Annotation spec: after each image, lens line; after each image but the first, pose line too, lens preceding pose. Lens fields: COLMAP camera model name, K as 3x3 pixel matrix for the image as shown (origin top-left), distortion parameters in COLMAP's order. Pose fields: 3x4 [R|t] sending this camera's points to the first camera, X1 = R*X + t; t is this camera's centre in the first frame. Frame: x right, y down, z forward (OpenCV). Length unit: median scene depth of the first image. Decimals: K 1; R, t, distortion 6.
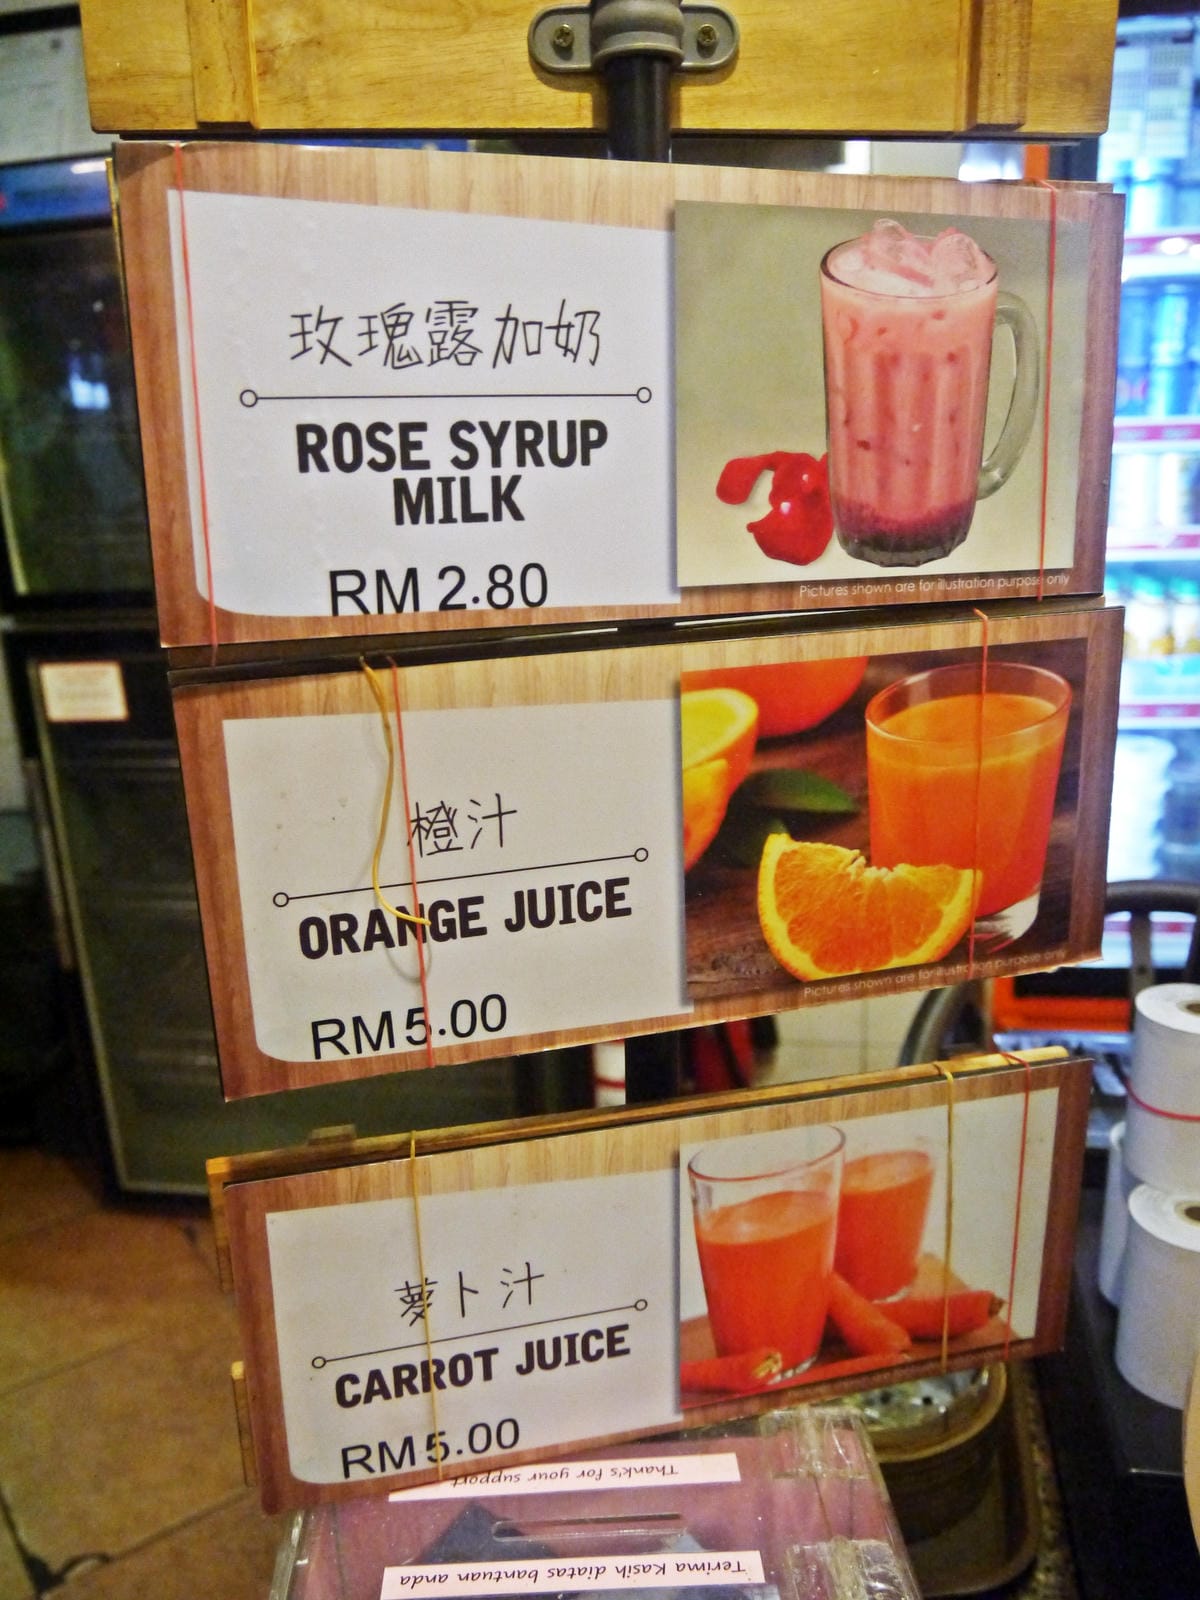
lens RADIAL K [[1350.0, 0, 600.0], [0, 1350.0, 800.0], [0, 0, 1]] dist [-0.058903, 0.007710]
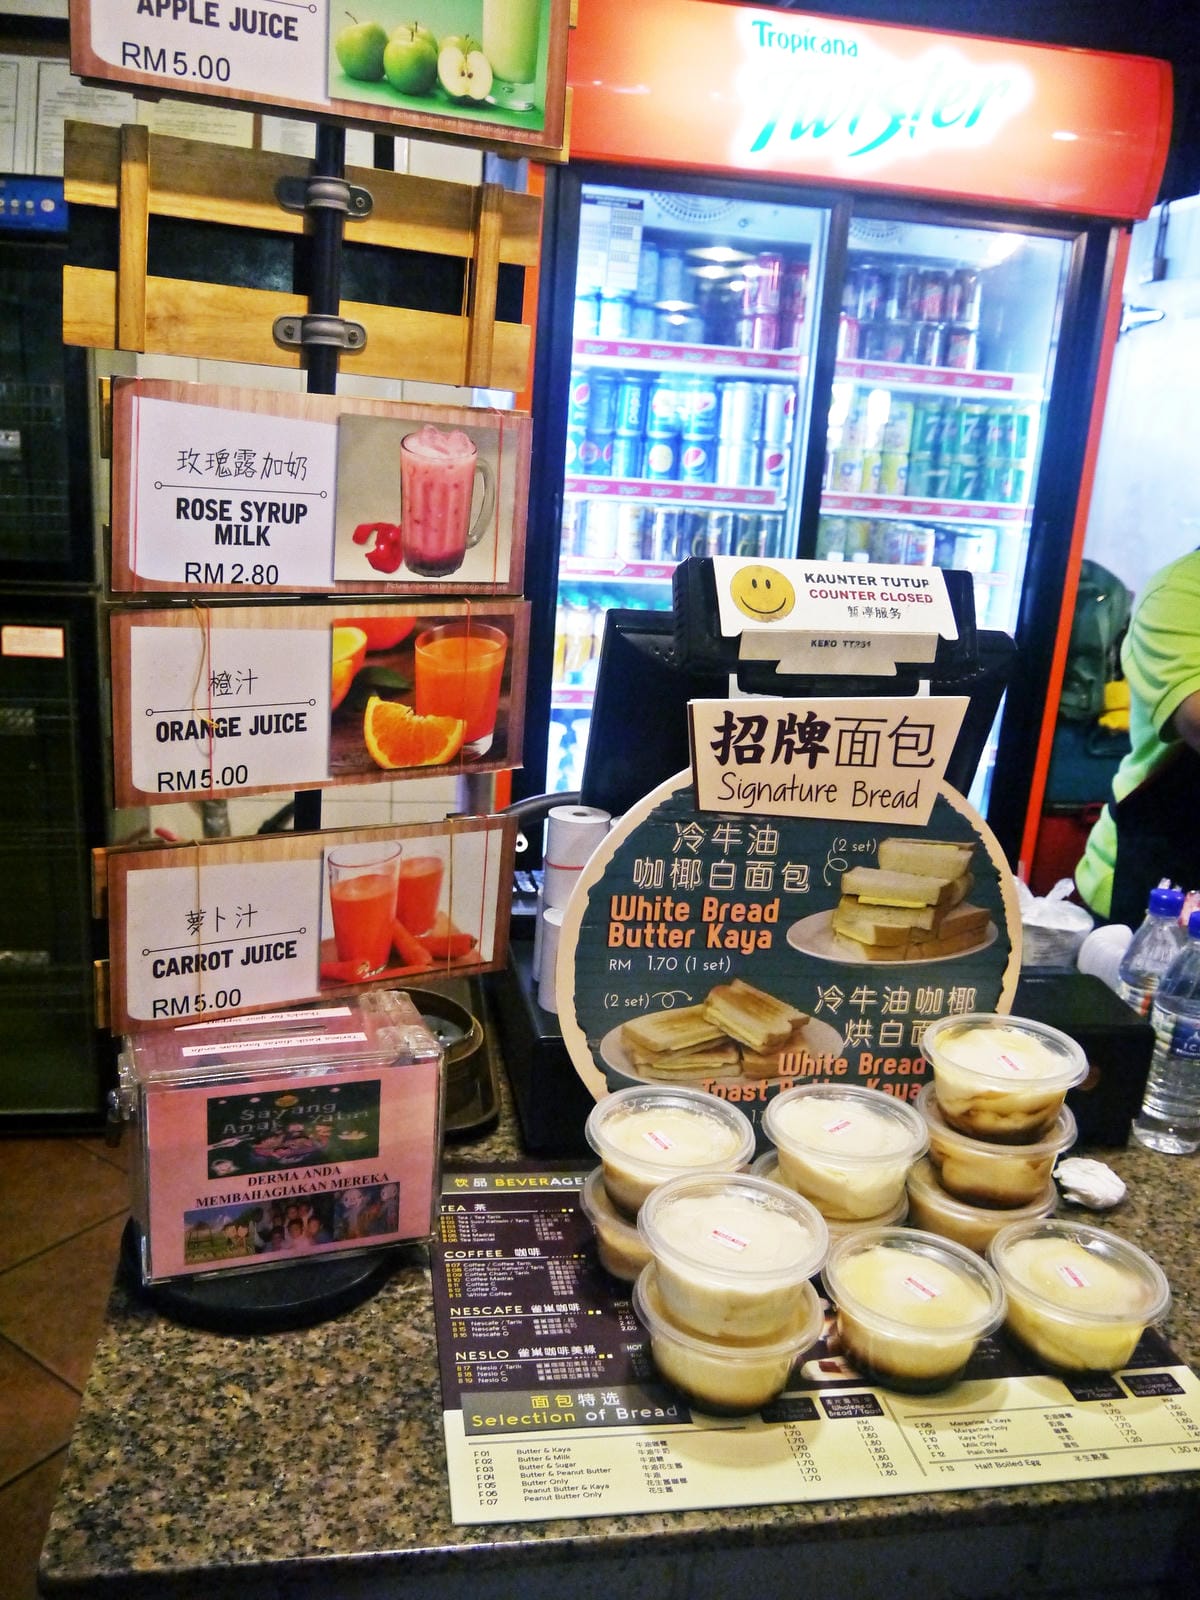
lens RADIAL K [[1350.0, 0, 600.0], [0, 1350.0, 800.0], [0, 0, 1]] dist [-0.058903, 0.007710]
pose [[0.936408, 0.011568, 0.350723, -0.296421], [-0.009801, 0.999929, -0.006812, 0.210082], [-0.350777, 0.002941, 0.936454, -1.196863]]
